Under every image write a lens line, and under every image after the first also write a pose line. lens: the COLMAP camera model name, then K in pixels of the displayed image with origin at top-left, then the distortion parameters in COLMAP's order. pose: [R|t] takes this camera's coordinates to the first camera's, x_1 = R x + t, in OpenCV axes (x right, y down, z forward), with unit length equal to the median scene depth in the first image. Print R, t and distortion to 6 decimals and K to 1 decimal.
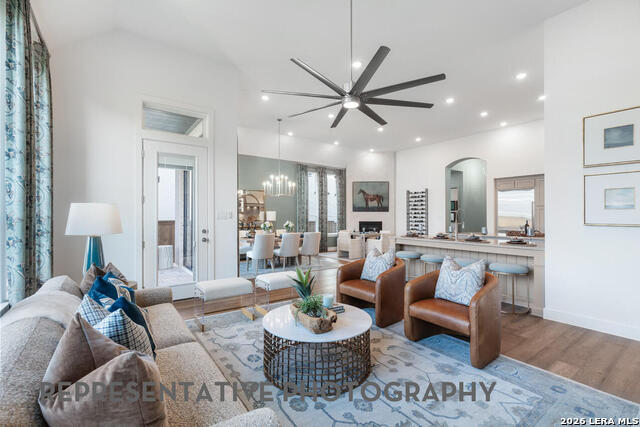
lens RADIAL K [[288.4, 0, 326.8], [0, 288.4, 218.2], [0, 0, 1]] dist [0.002205, 0.000444]
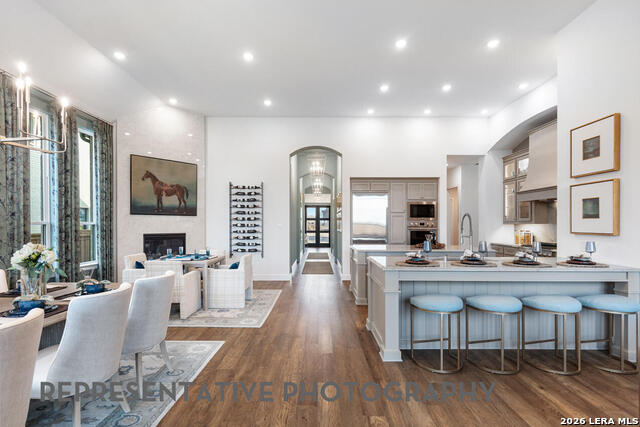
lens RADIAL K [[319.3, 0, 314.4], [0, 319.3, 227.1], [0, 0, 1]] dist [-0.003502, -0.000137]
pose [[0.606626, -0.007366, 0.794953, -0.157317], [0.004772, 0.999973, 0.005624, -0.002838], [-0.794973, 0.000382, 0.606645, 0.429829]]
